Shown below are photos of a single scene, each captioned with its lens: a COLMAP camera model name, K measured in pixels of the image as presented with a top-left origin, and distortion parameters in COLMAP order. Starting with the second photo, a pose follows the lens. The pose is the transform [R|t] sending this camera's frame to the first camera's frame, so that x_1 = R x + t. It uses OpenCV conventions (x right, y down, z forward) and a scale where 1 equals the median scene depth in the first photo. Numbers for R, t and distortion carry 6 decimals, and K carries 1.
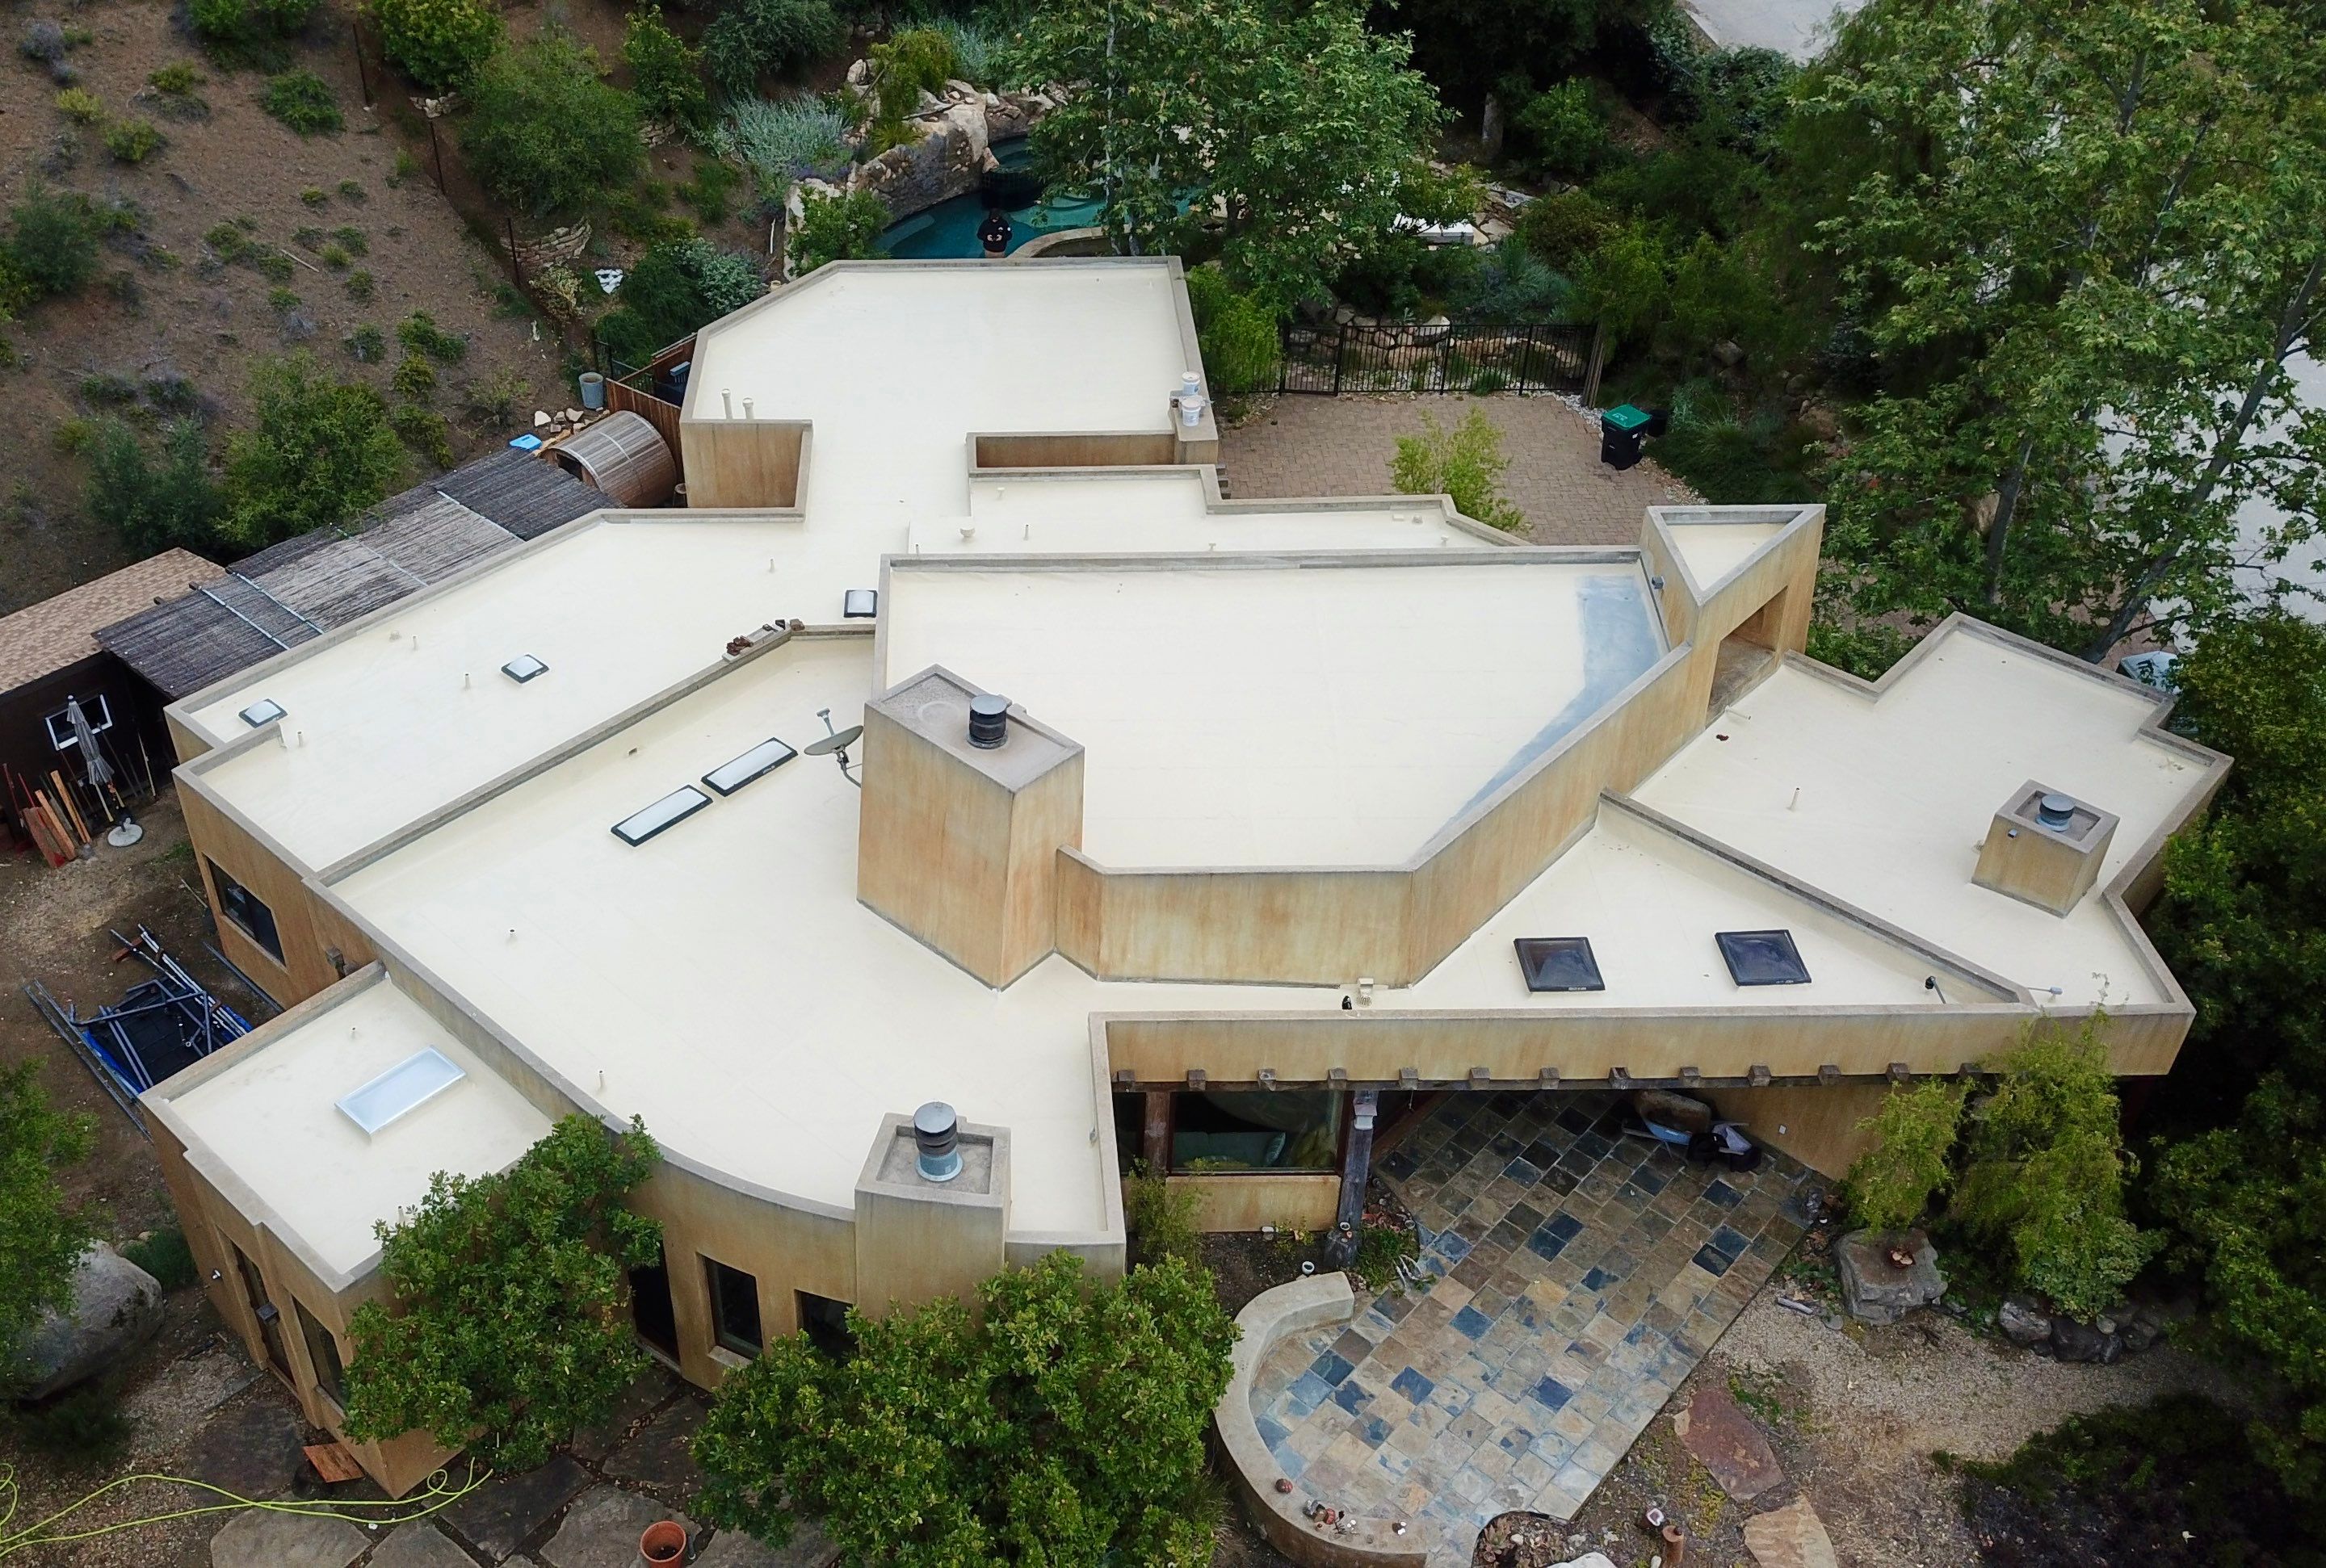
lens RADIAL K [[2109.4, 0, 1045.7], [0, 2109.4, 780.1], [0, 0, 1]] dist [-0.009436, 0.021330]
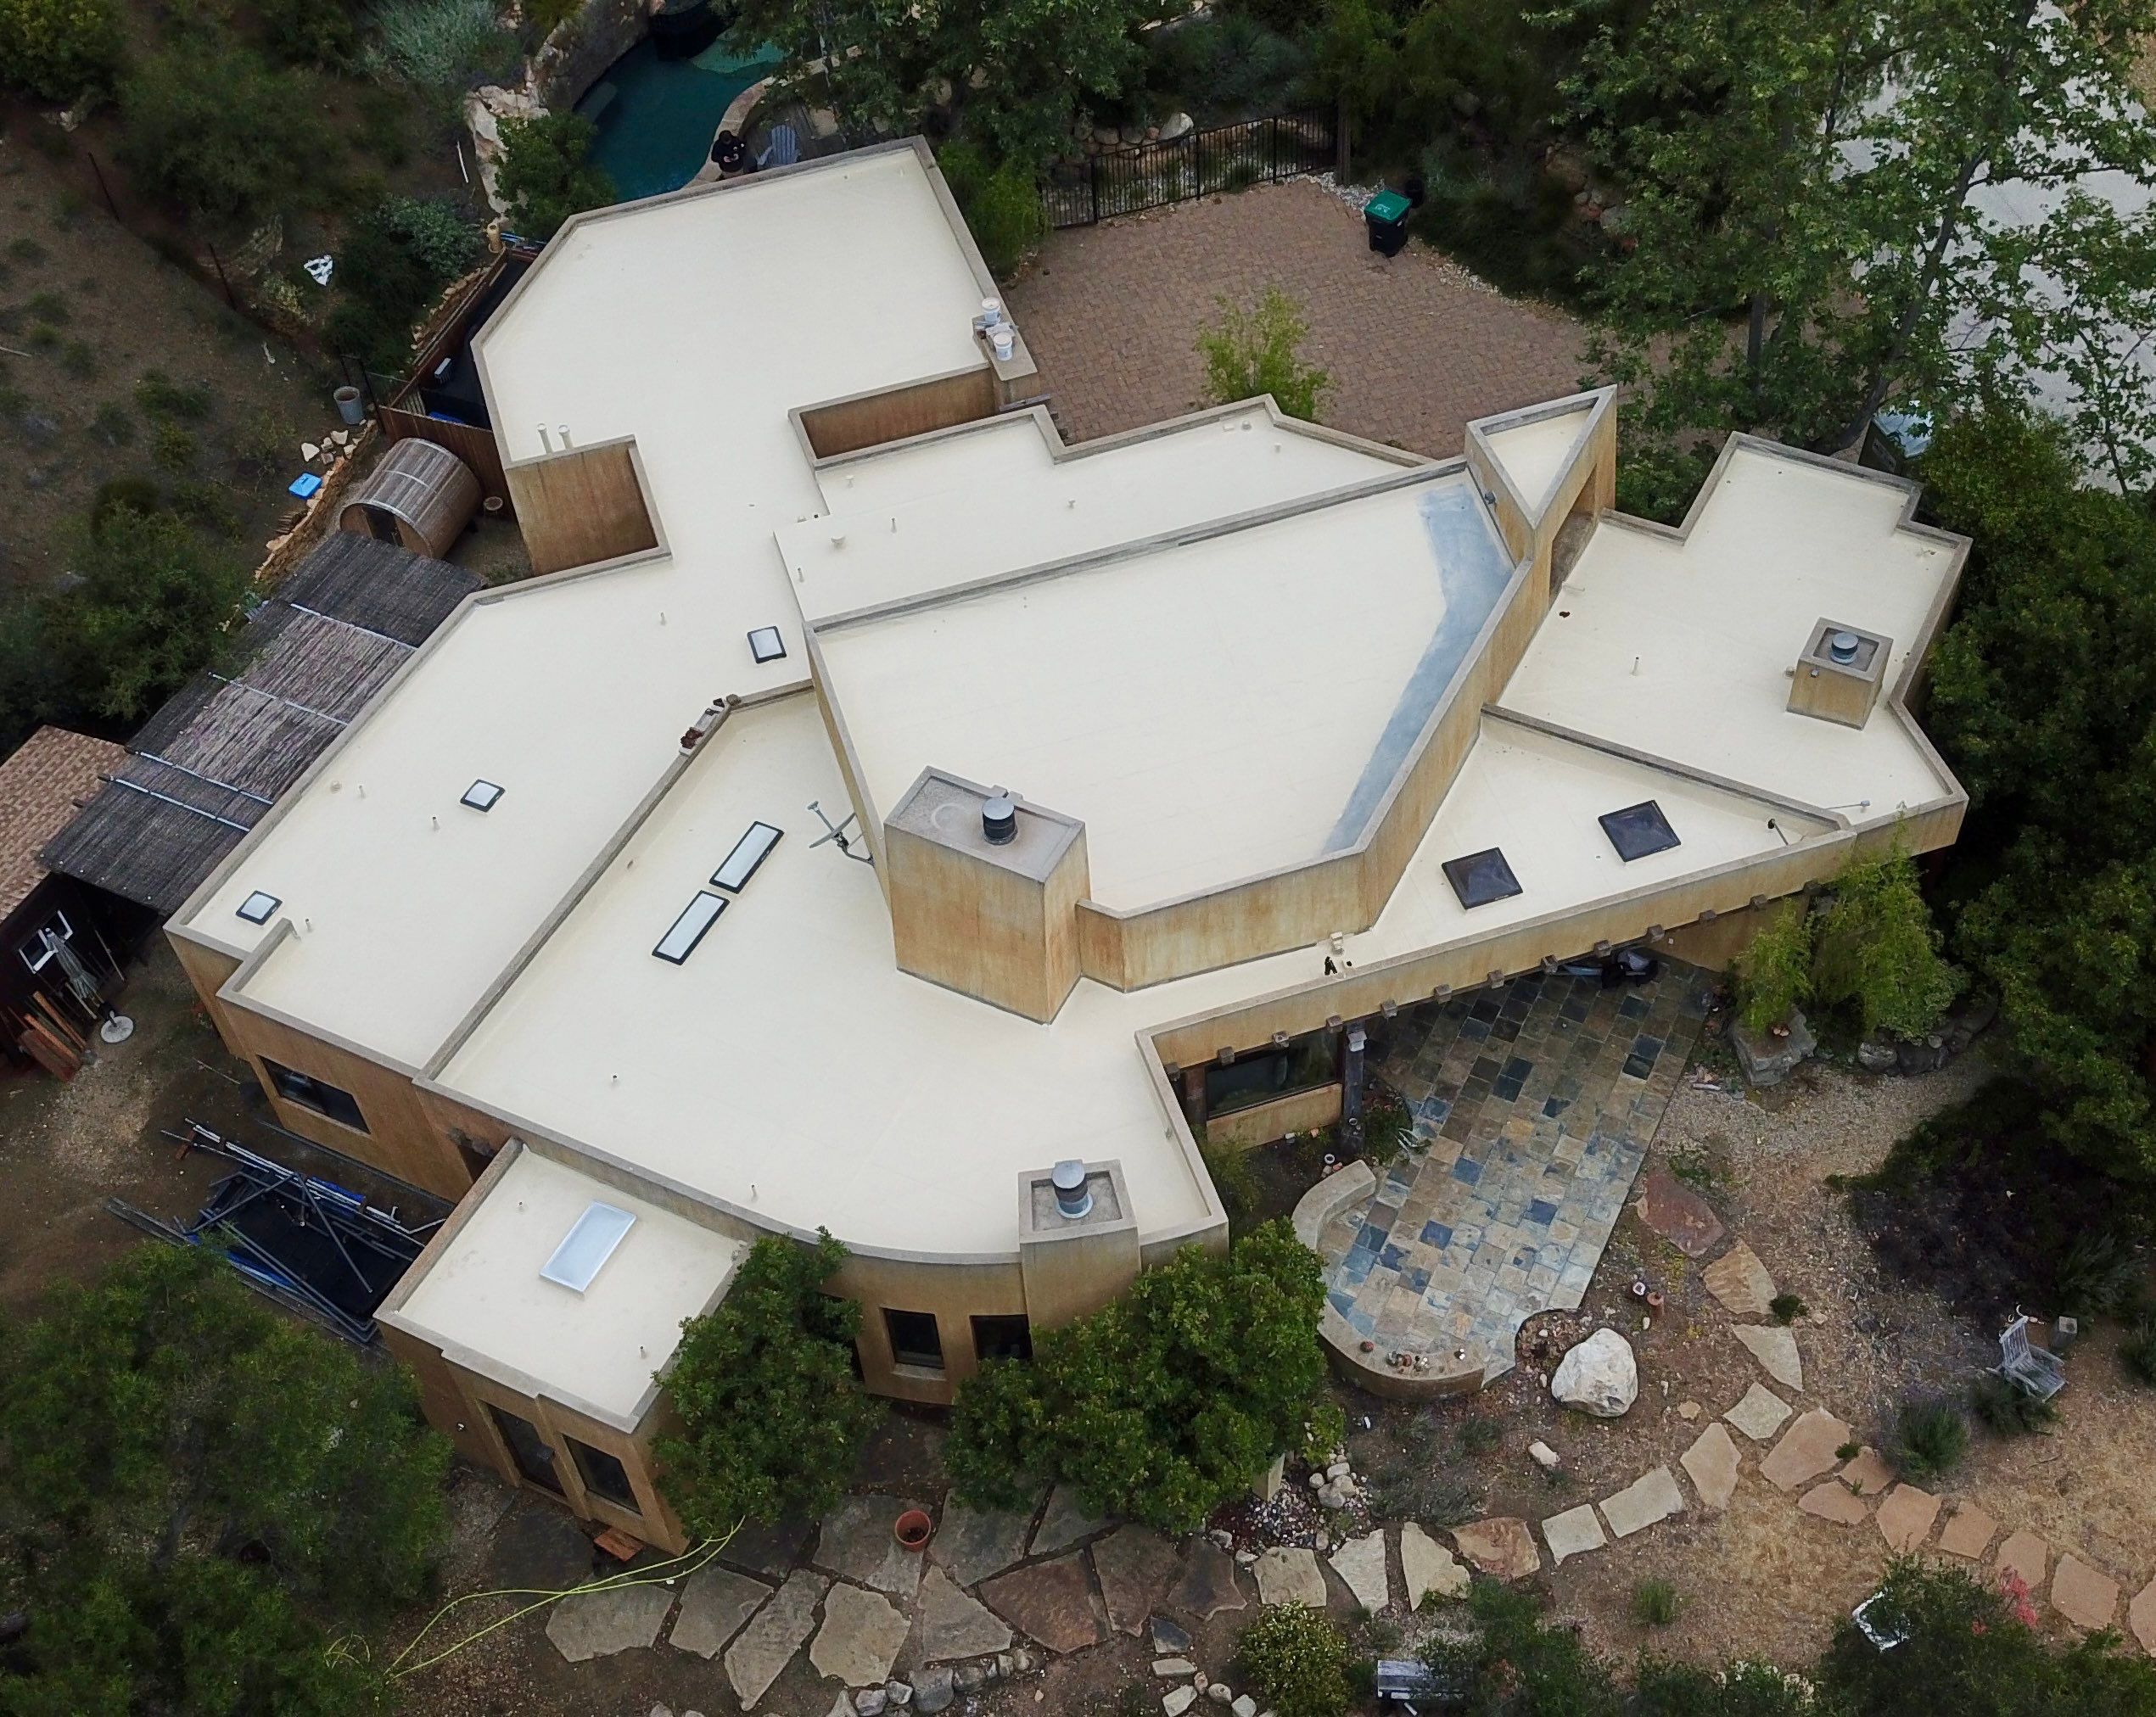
lens RADIAL K [[2504.3, 0, 1208.5], [0, 2504.3, 965.7], [0, 0, 1]] dist [0.035884, -0.151284]
pose [[0.955108, -0.251357, 0.156805, -0.139180], [0.204567, 0.942402, 0.264635, -0.267364], [-0.214291, -0.220678, 0.951515, -0.329457]]
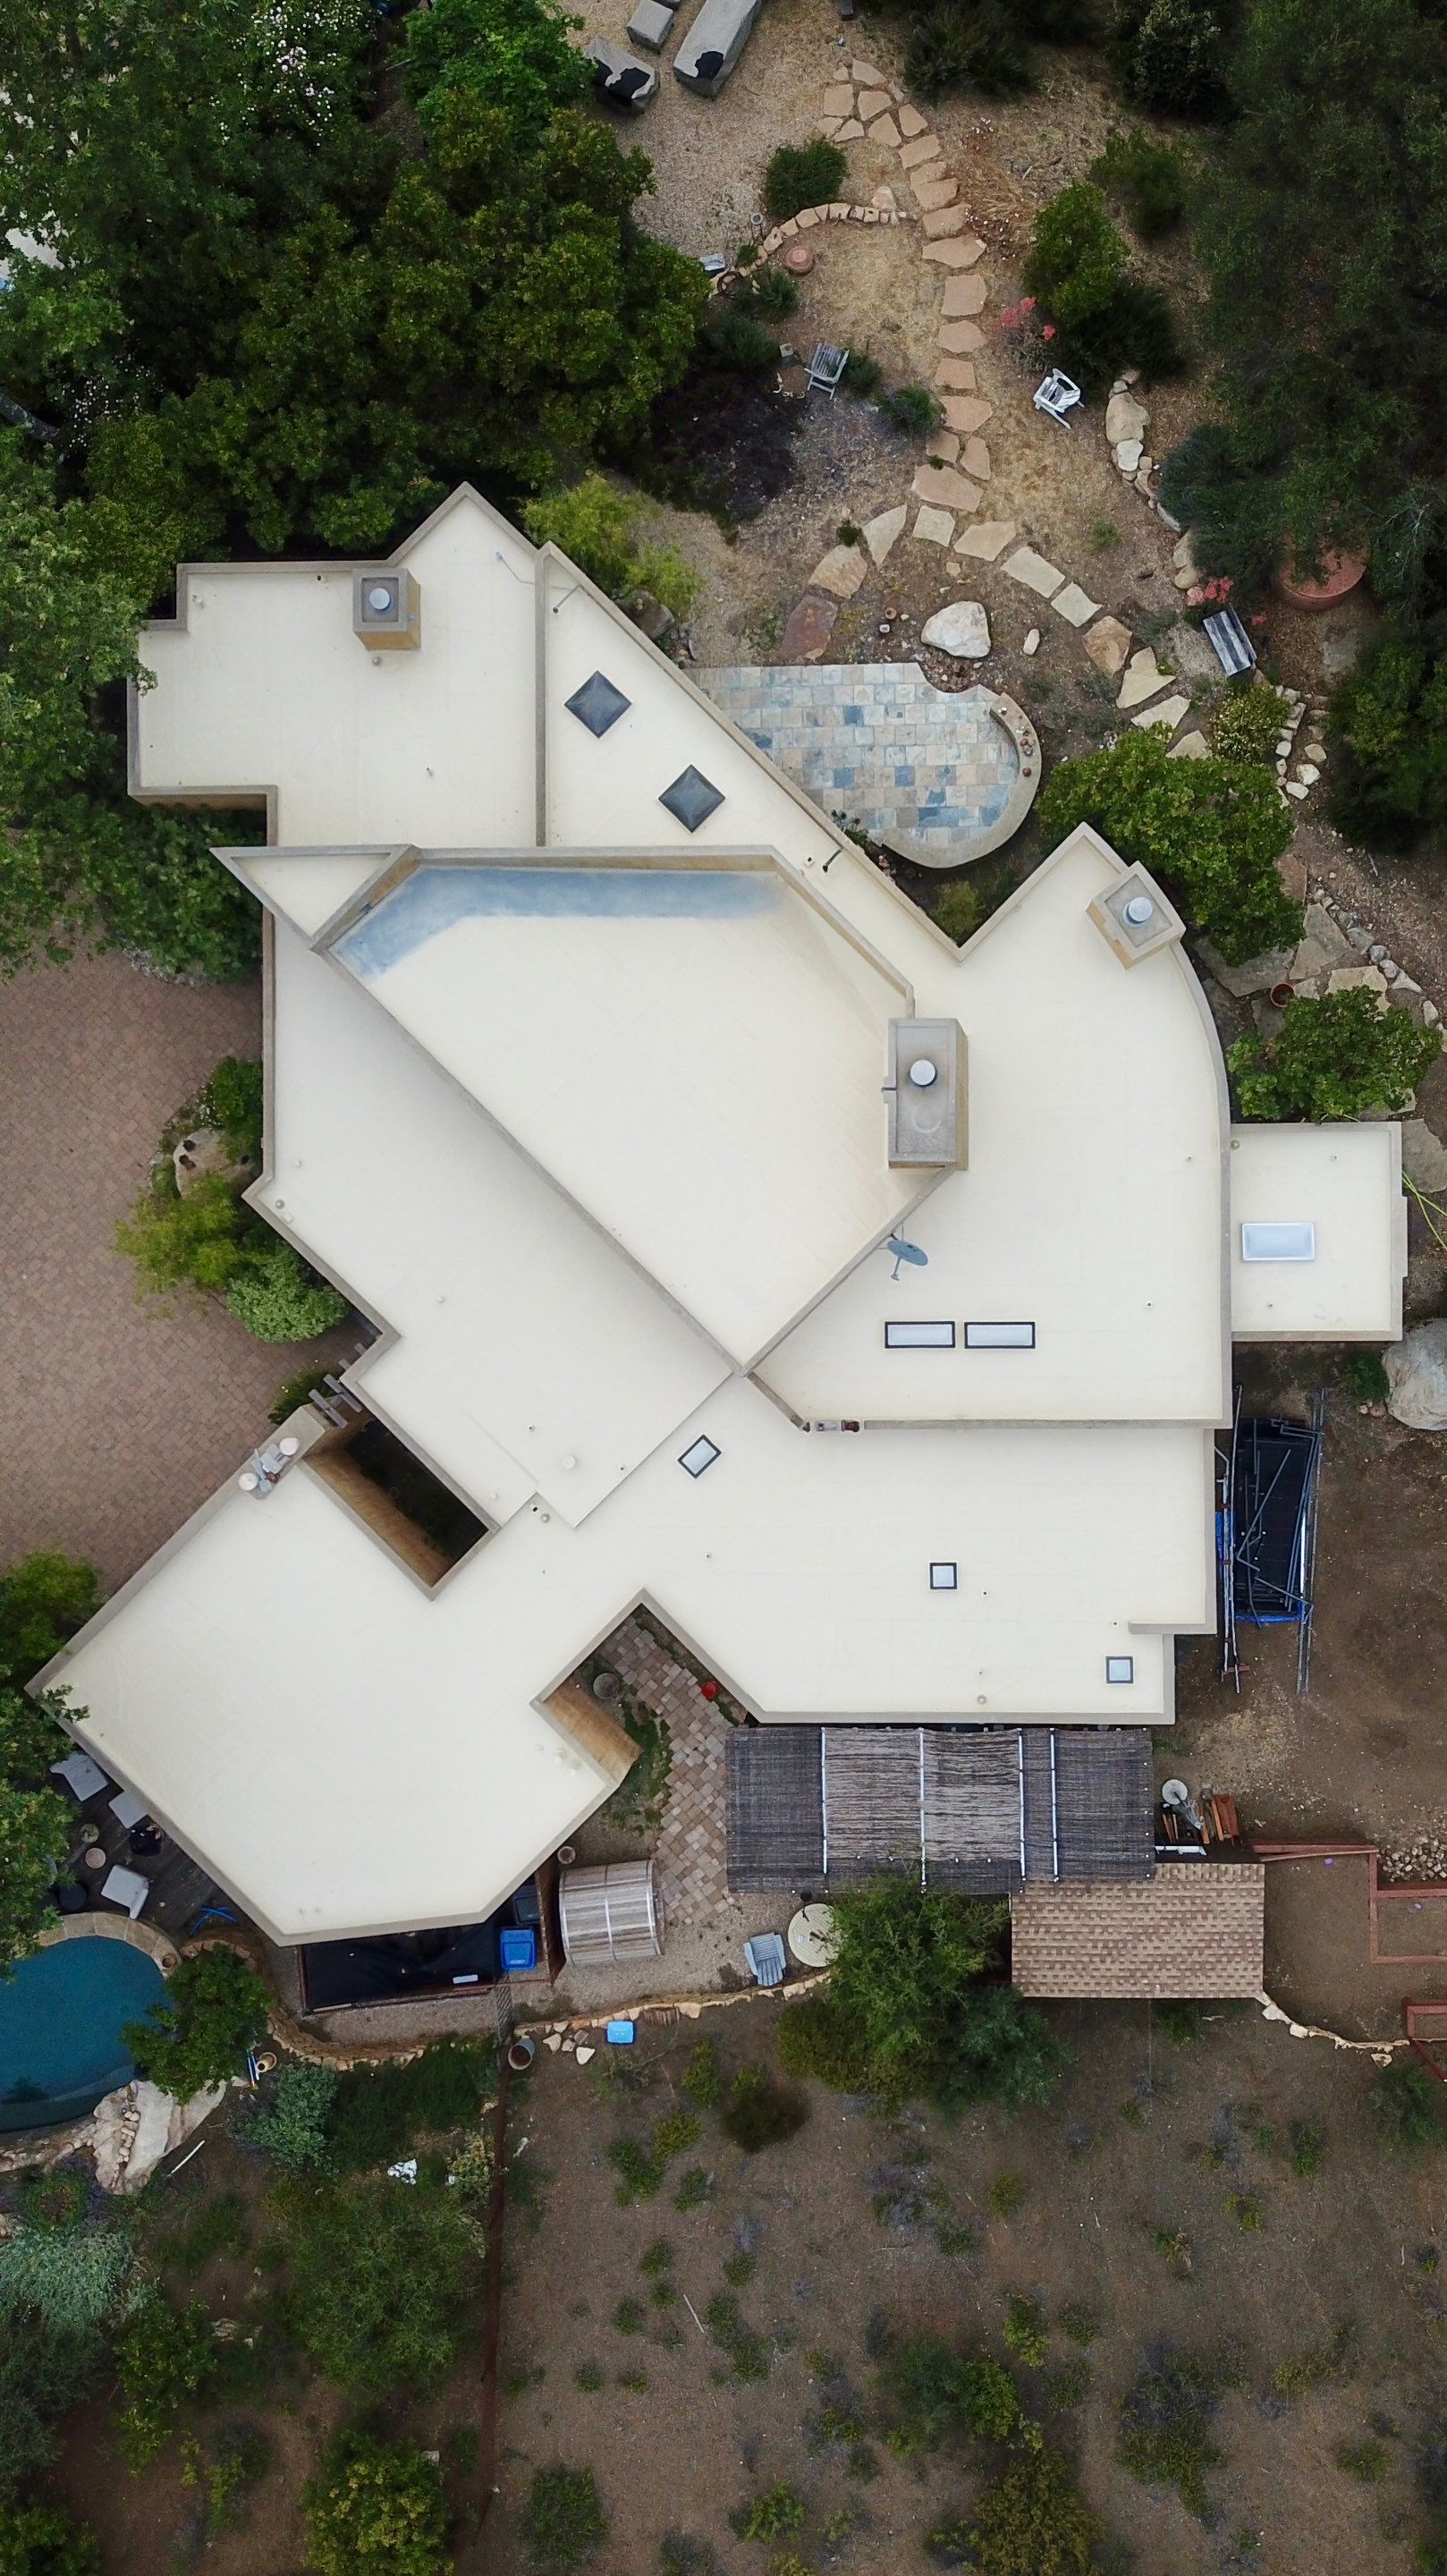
lens RADIAL K [[2238.9, 0, 723.5], [0, 2238.9, 1288.0], [0, 0, 1]] dist [-0.004088, -0.002543]
pose [[-0.682533, -0.729438, 0.045480, -0.105342], [0.491165, -0.411721, 0.767621, -1.271628], [-0.541207, 0.546265, 0.639288, 0.132850]]
